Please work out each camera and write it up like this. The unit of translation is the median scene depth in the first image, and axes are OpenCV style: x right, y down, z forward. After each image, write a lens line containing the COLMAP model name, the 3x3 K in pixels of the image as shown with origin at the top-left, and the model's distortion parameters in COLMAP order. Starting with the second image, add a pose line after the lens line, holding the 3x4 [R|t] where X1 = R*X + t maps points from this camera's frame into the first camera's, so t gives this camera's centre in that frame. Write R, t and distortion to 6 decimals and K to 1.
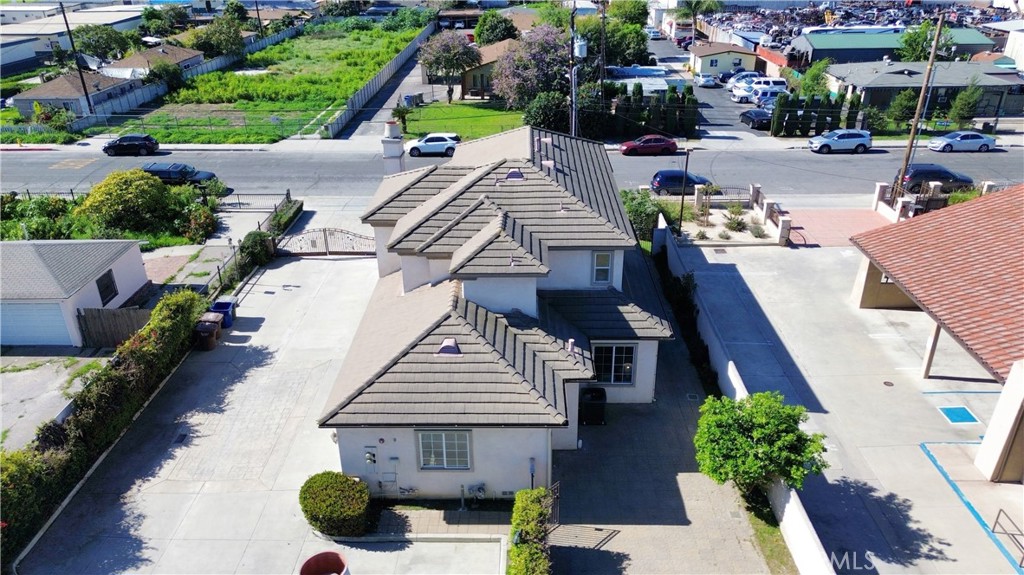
lens RADIAL K [[726.1, 0, 510.5], [0, 726.1, 289.5], [0, 0, 1]] dist [0.046705, -0.020455]
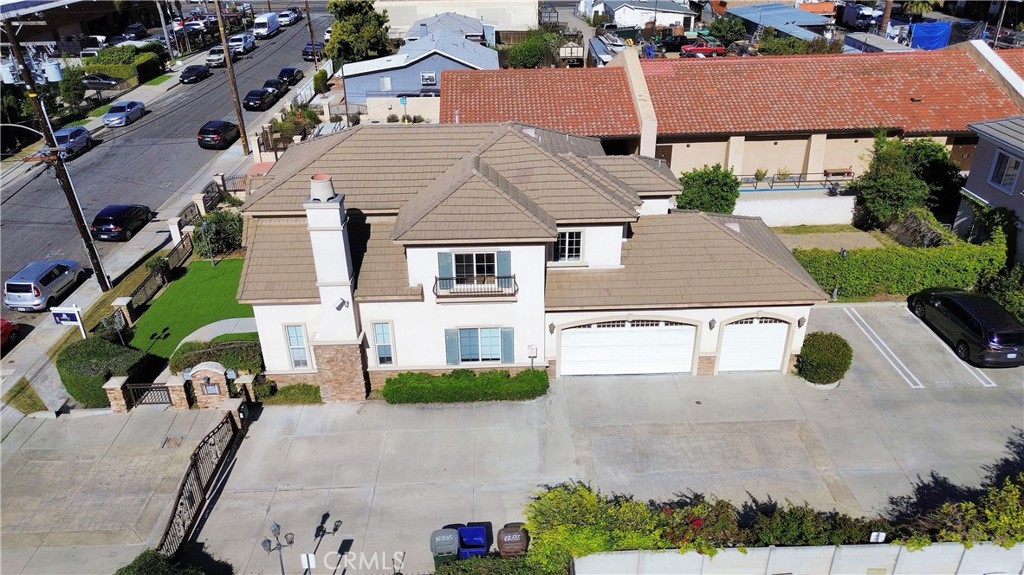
lens RADIAL K [[726.1, 0, 512.2], [0, 726.1, 289.4], [0, 0, 1]] dist [0.046705, -0.020455]
pose [[-0.049762, -0.454317, 0.889449, -0.609648], [0.455760, 0.782096, 0.424981, -0.266160], [-0.888711, 0.426523, 0.168141, 0.594902]]
